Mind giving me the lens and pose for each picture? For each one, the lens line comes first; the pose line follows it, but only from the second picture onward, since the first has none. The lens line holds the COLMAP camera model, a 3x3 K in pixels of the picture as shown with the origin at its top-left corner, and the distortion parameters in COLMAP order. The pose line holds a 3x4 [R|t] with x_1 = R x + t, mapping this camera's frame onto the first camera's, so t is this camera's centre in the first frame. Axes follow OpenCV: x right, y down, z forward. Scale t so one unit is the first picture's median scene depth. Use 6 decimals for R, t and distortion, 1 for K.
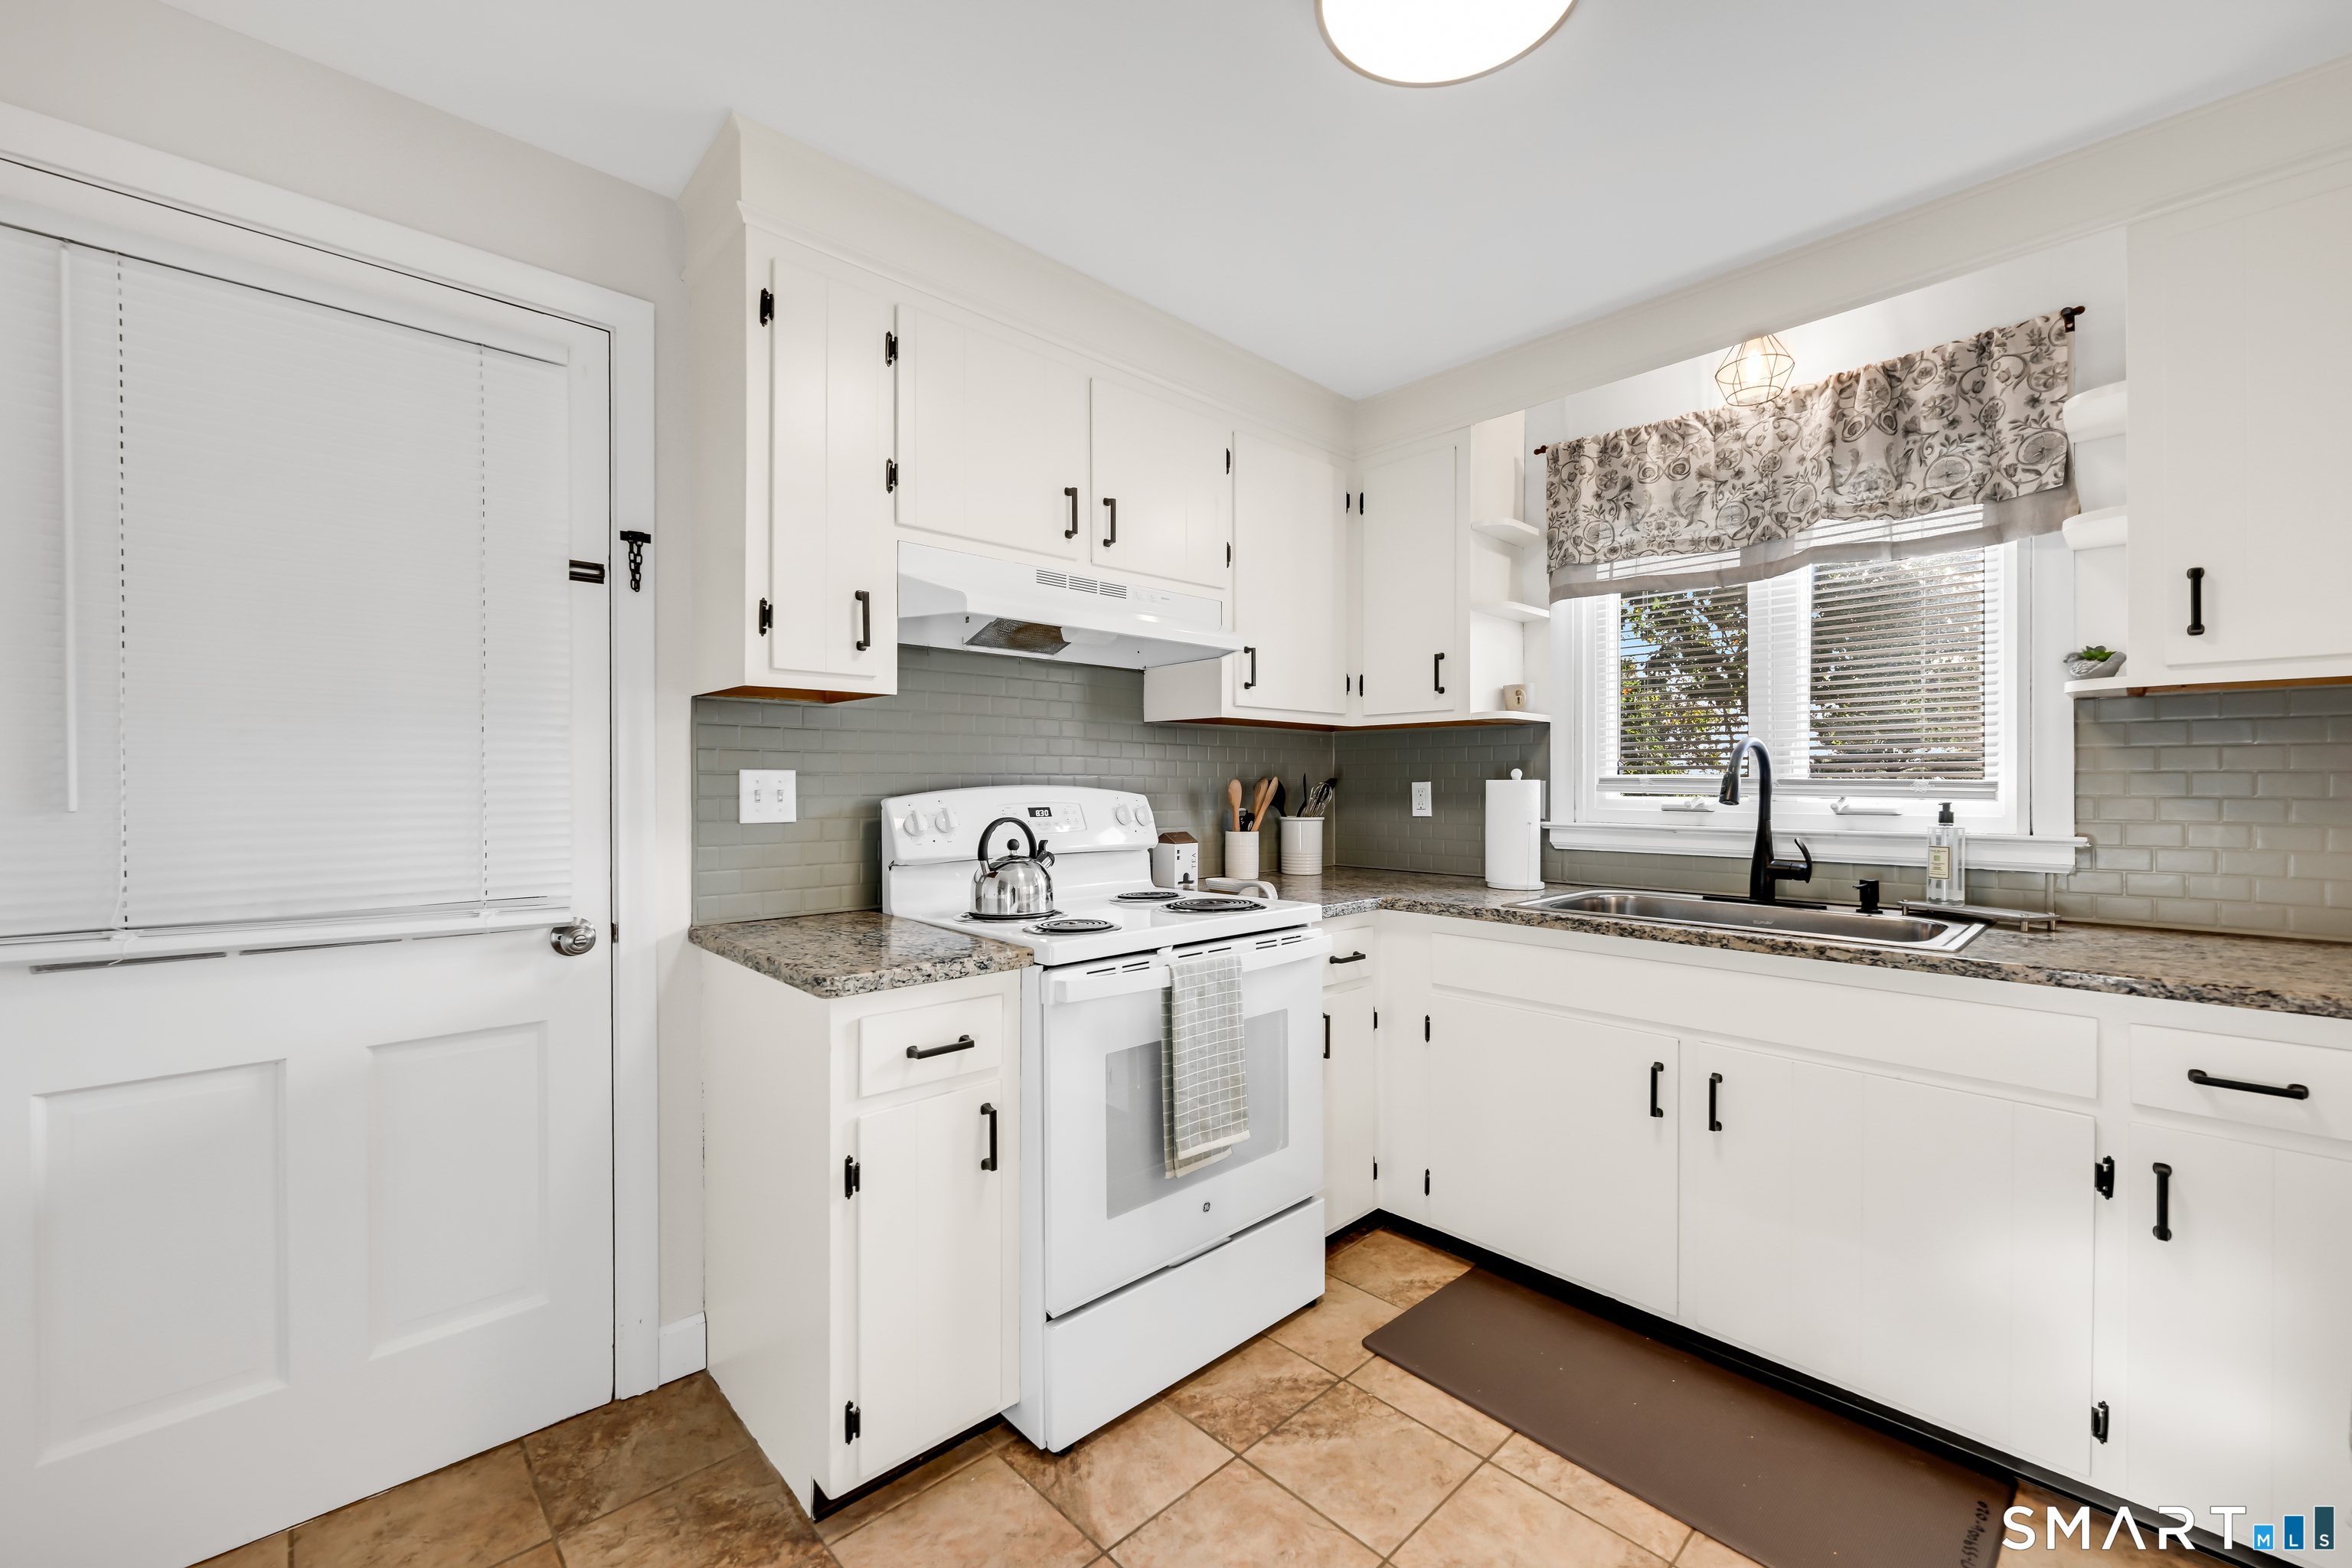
lens RADIAL K [[942.9, 0, 1183.3], [0, 942.9, 771.6], [0, 0, 1]] dist [0.000413, 0.000232]
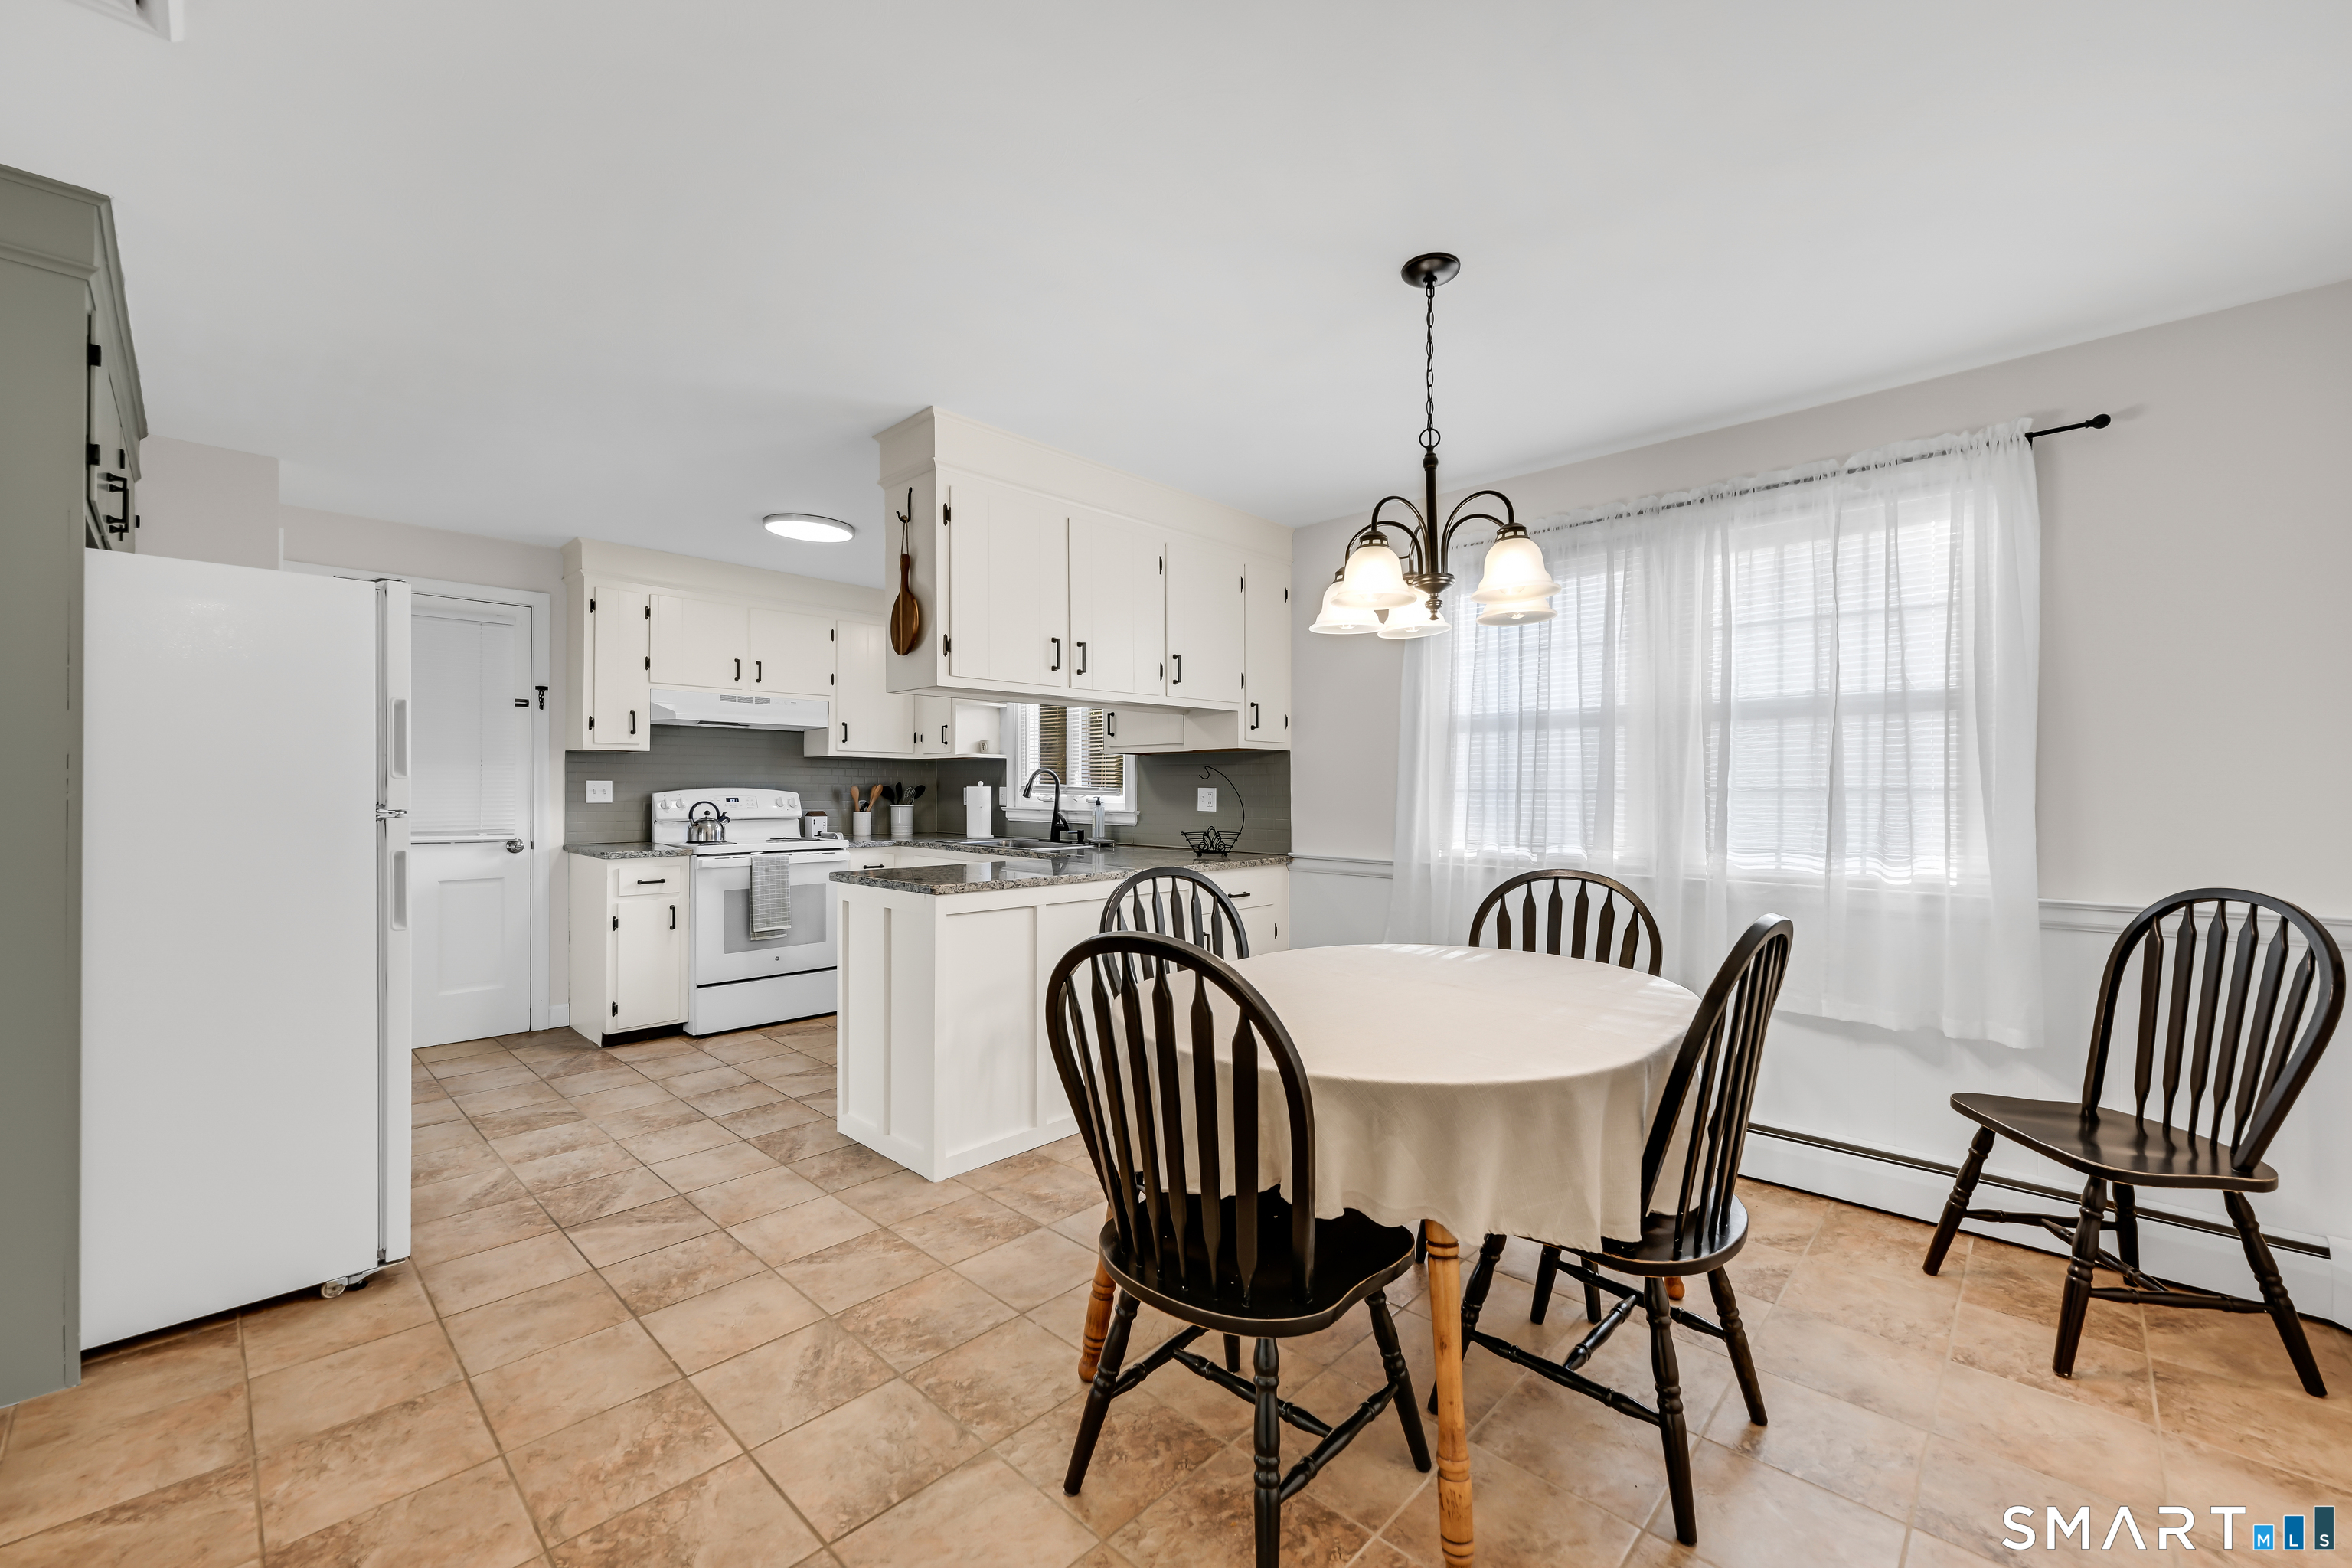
lens RADIAL K [[942.9, 0, 1171.8], [0, 942.9, 774.5], [0, 0, 1]] dist [0.000413, 0.000232]
pose [[0.999074, 0.006717, 0.042493, 0.890625], [-0.006673, 0.999977, -0.001175, -0.024027], [-0.042500, 0.000890, 0.999096, -1.421005]]
